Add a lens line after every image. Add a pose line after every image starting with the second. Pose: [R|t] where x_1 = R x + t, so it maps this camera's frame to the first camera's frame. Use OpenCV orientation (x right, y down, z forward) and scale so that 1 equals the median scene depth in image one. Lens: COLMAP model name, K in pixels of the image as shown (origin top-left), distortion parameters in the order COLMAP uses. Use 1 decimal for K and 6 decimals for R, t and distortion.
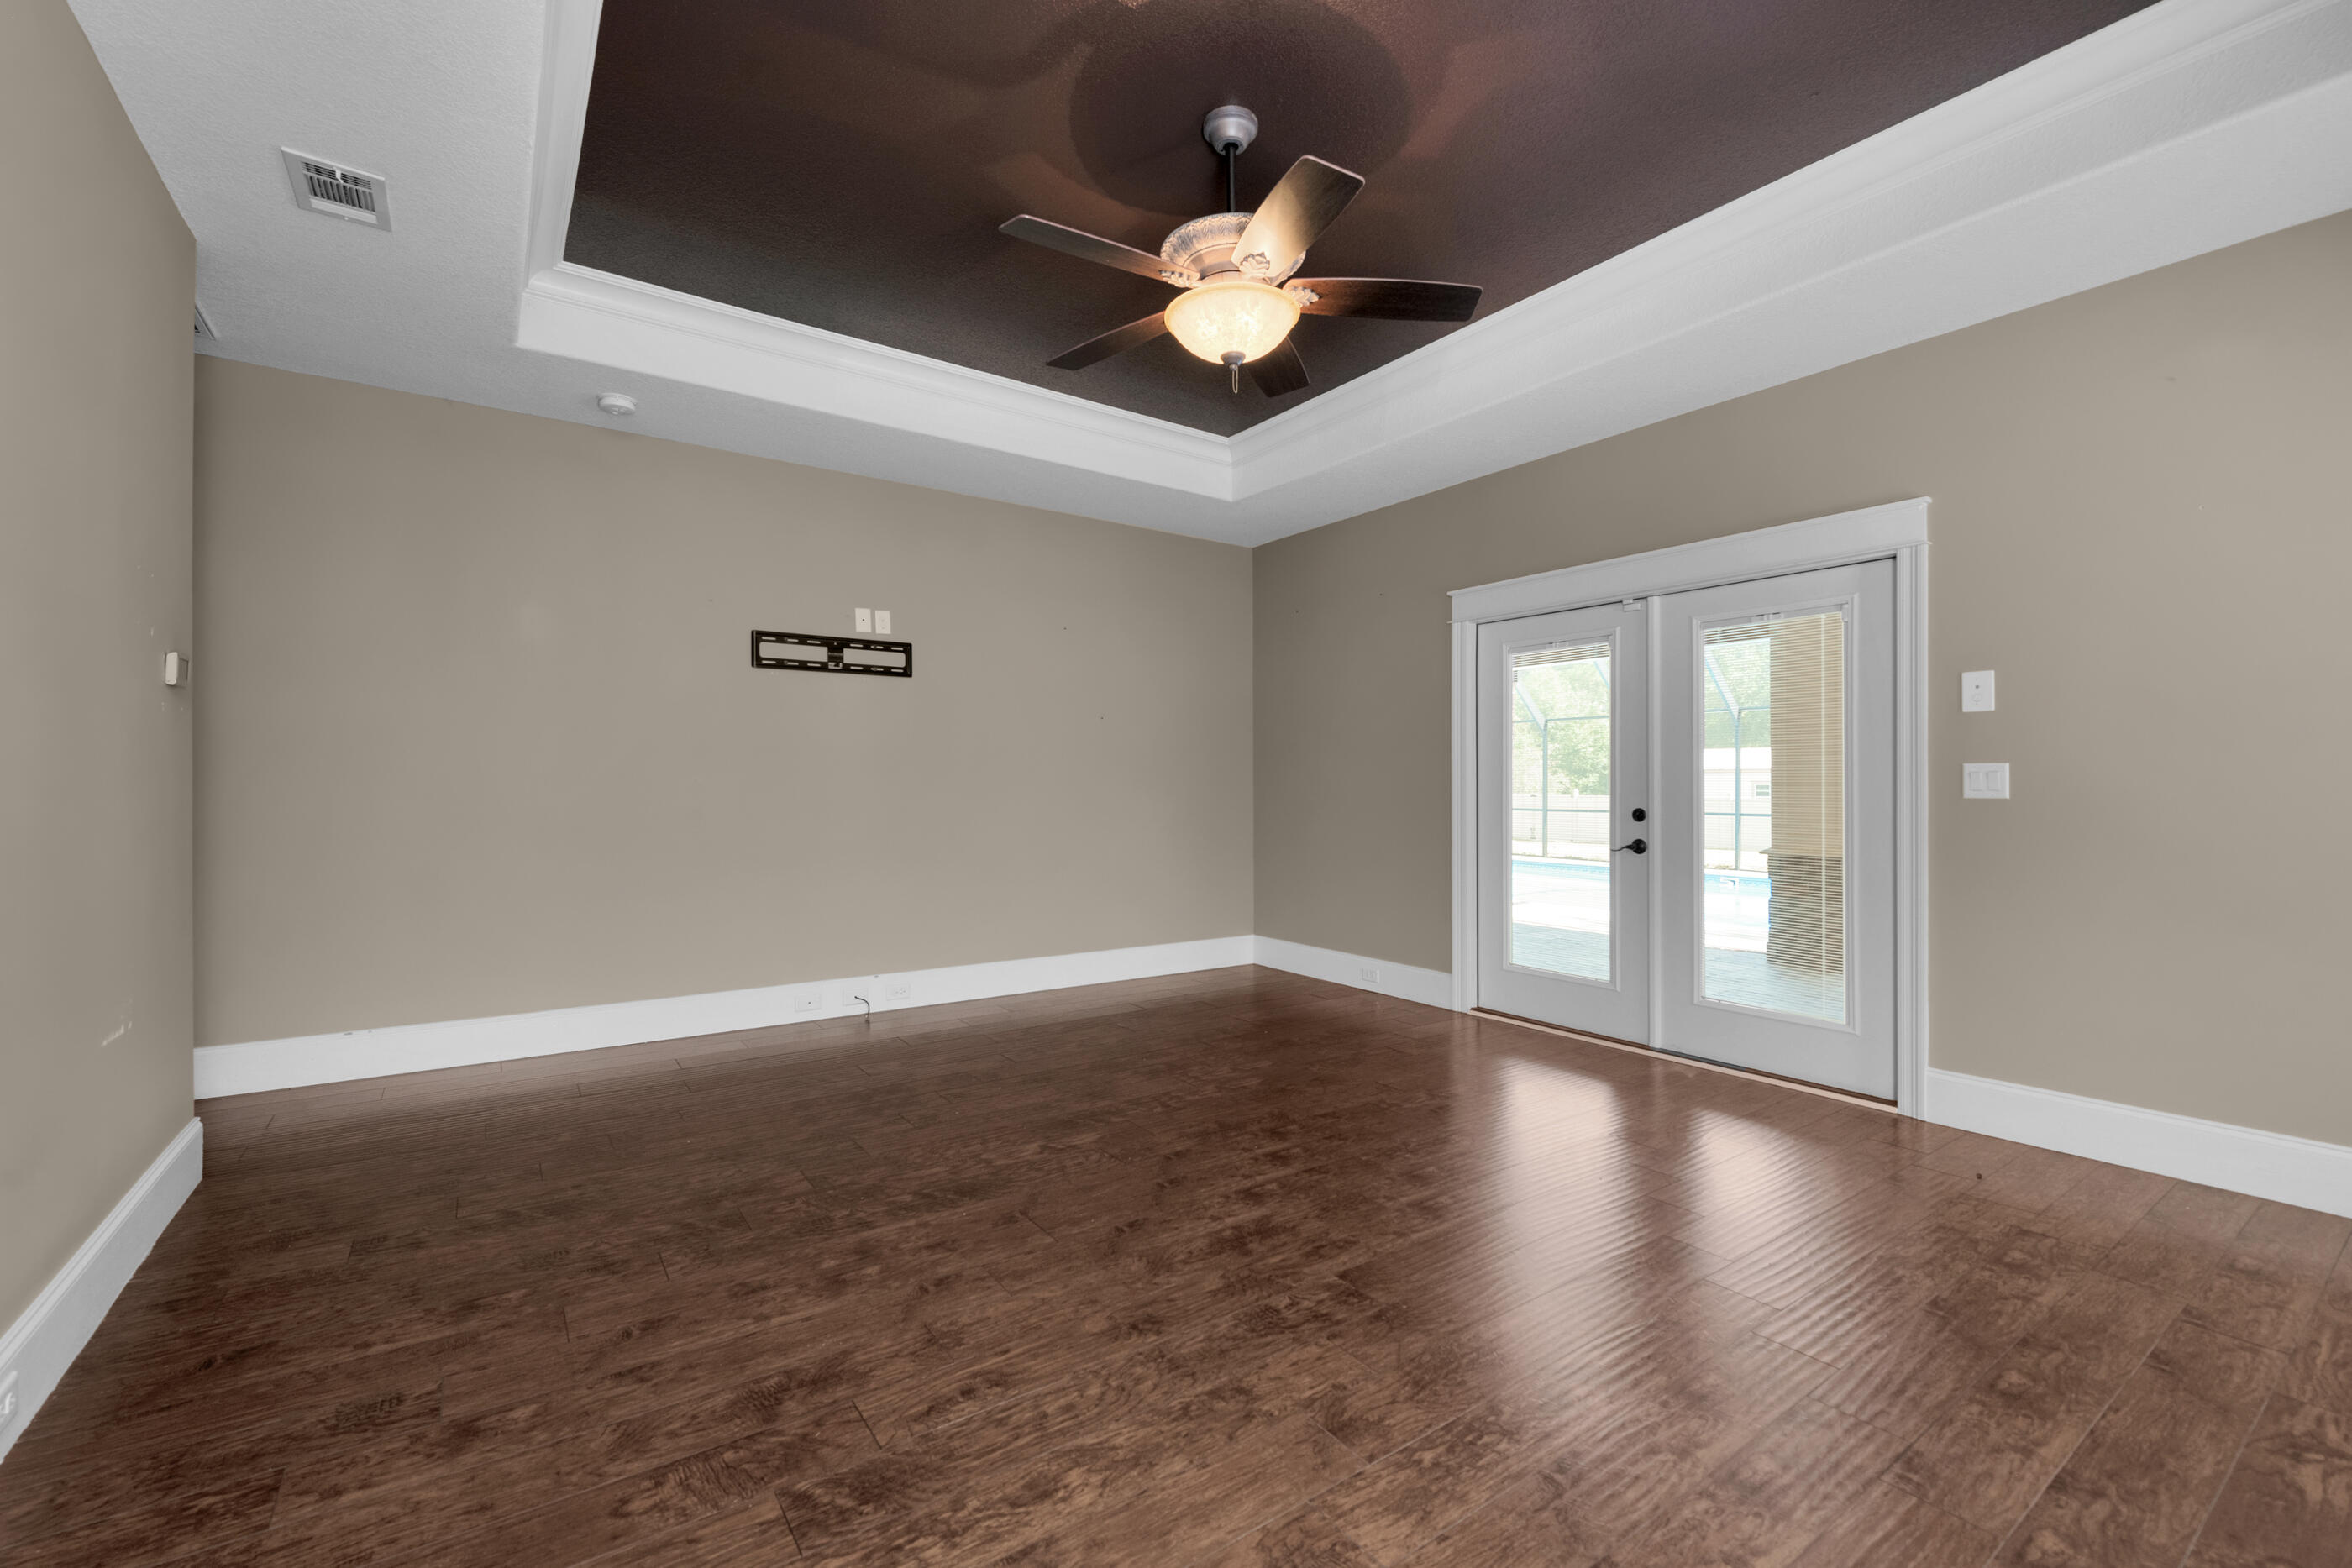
lens RADIAL K [[949.8, 0, 1184.1], [0, 949.8, 760.5], [0, 0, 1]] dist [0.000387, -0.000002]
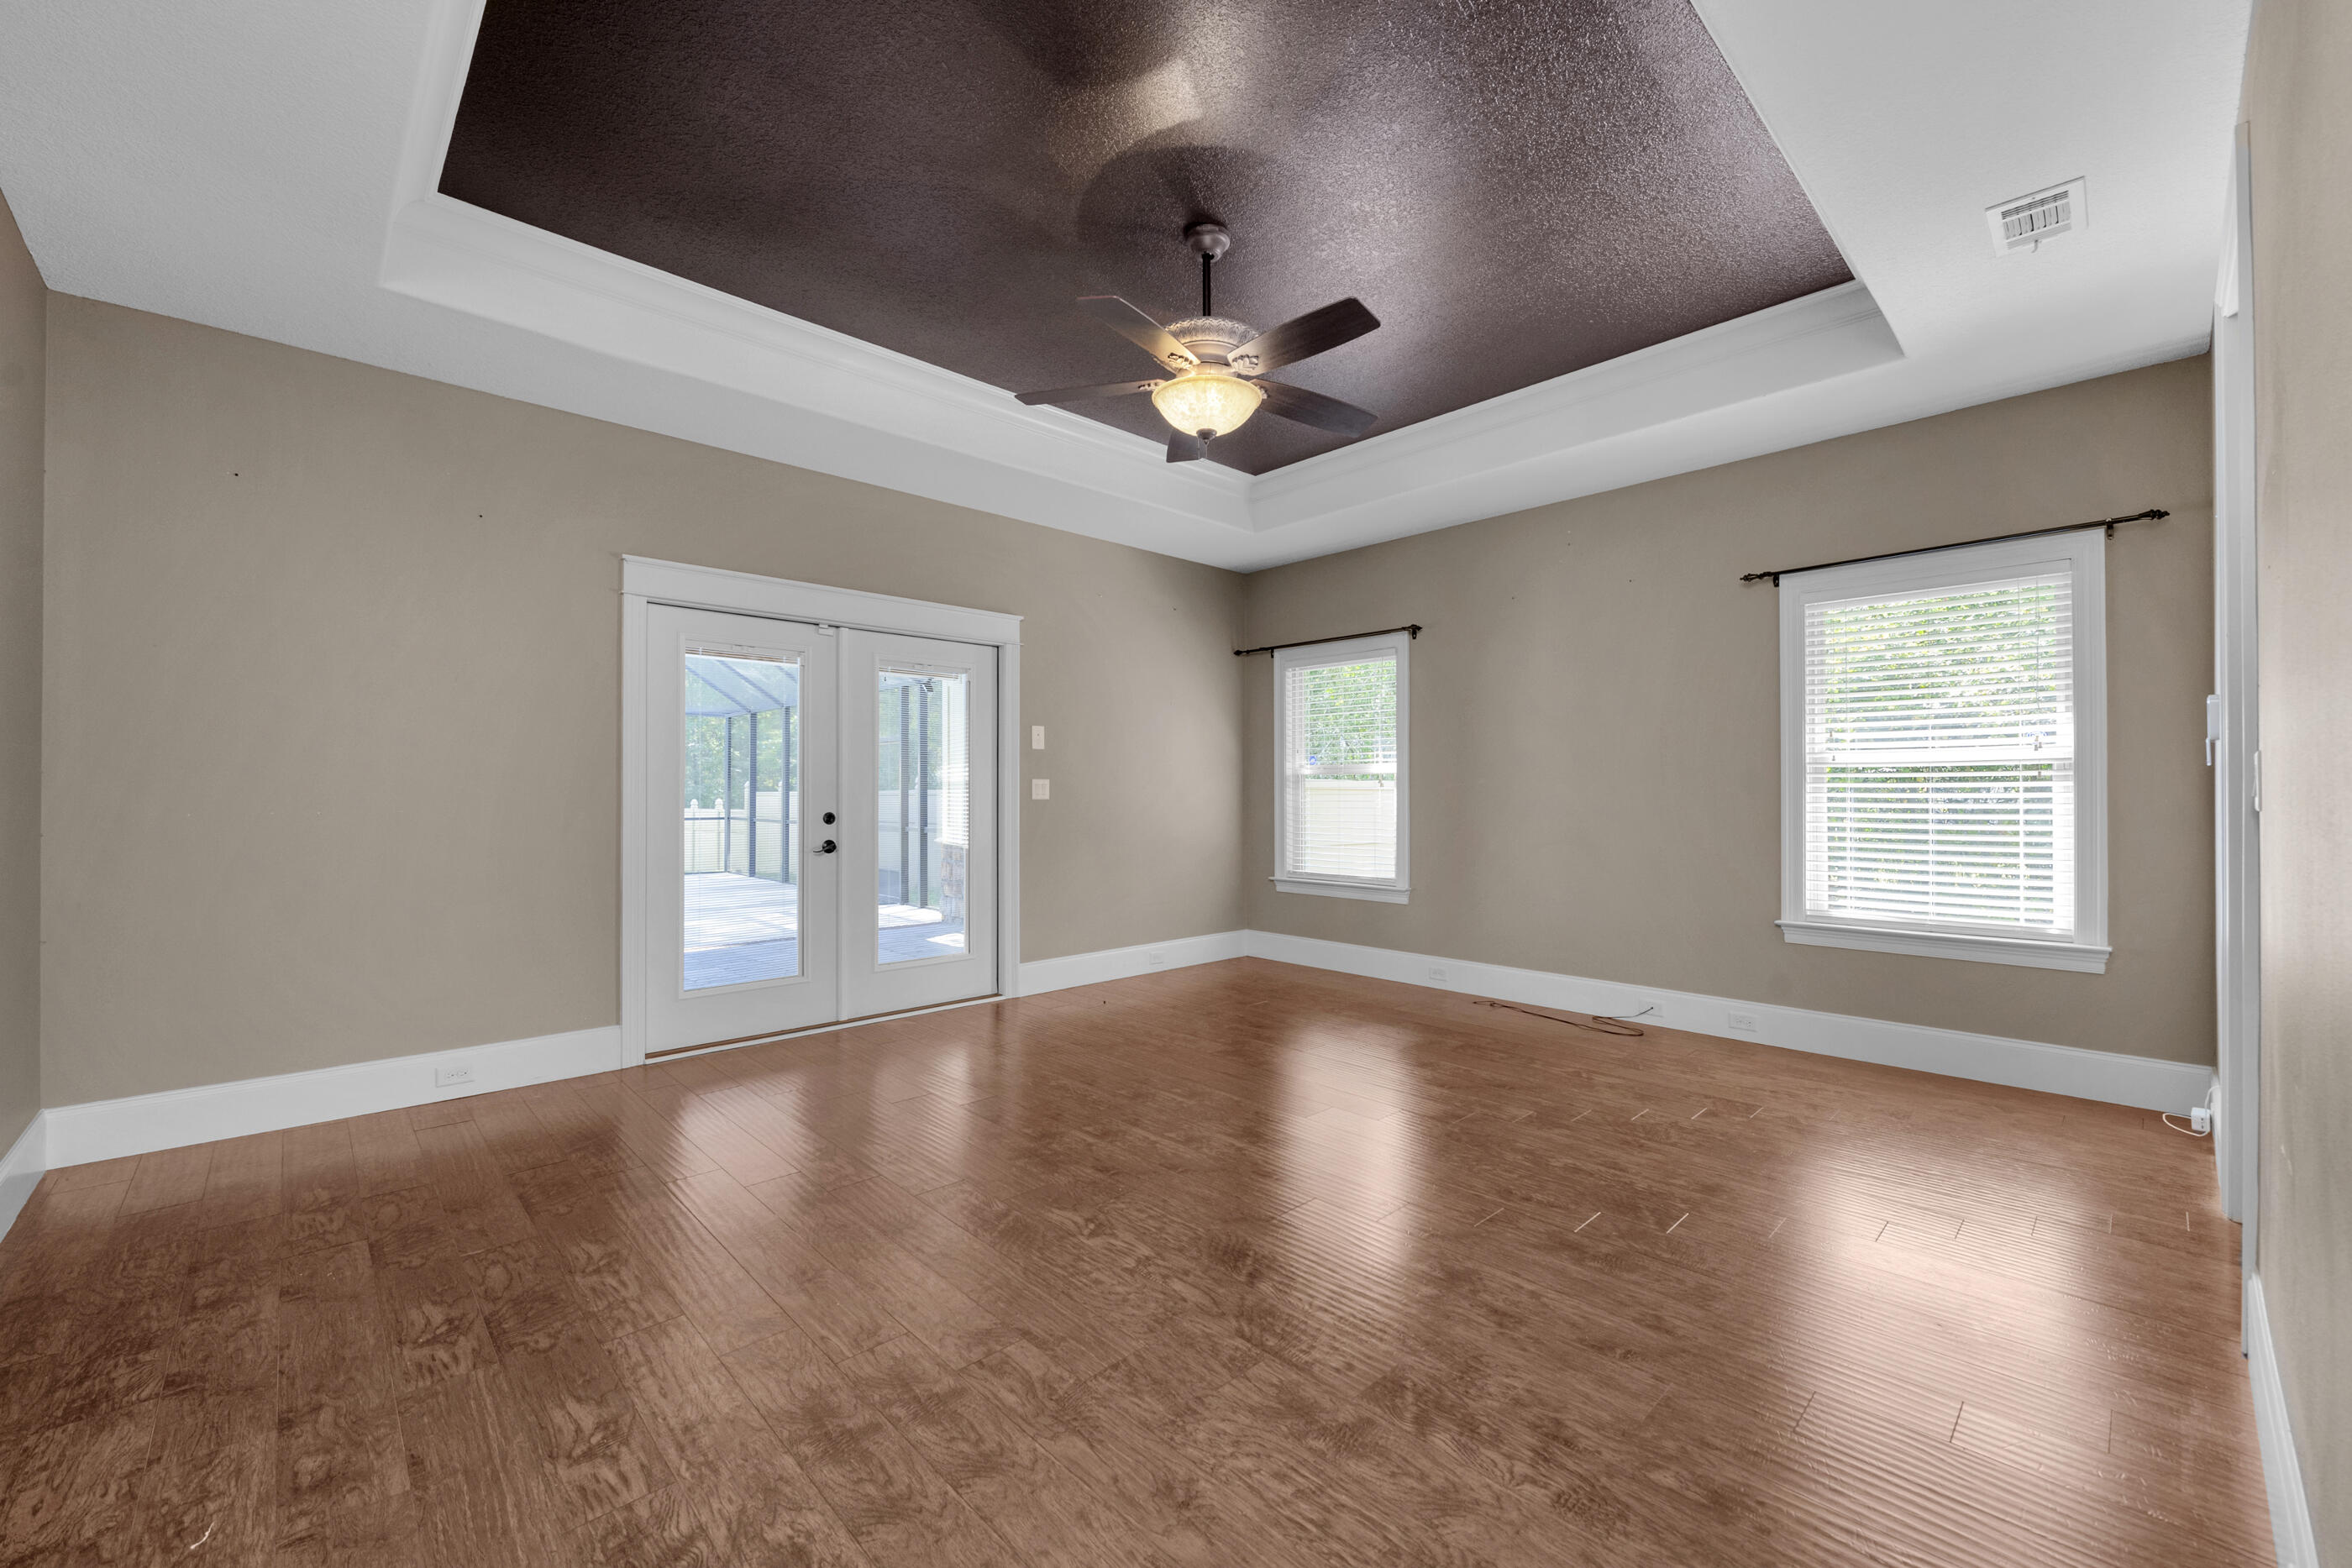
lens RADIAL K [[968.9, 0, 1176.0], [0, 968.9, 784.0], [0, 0, 1]] dist [-0.001320, -0.000557]
pose [[-0.142746, 0.004935, 0.989747, -0.963344], [-0.027518, 0.999581, -0.008953, 0.020976], [-0.989377, -0.028514, -0.142551, 1.030669]]
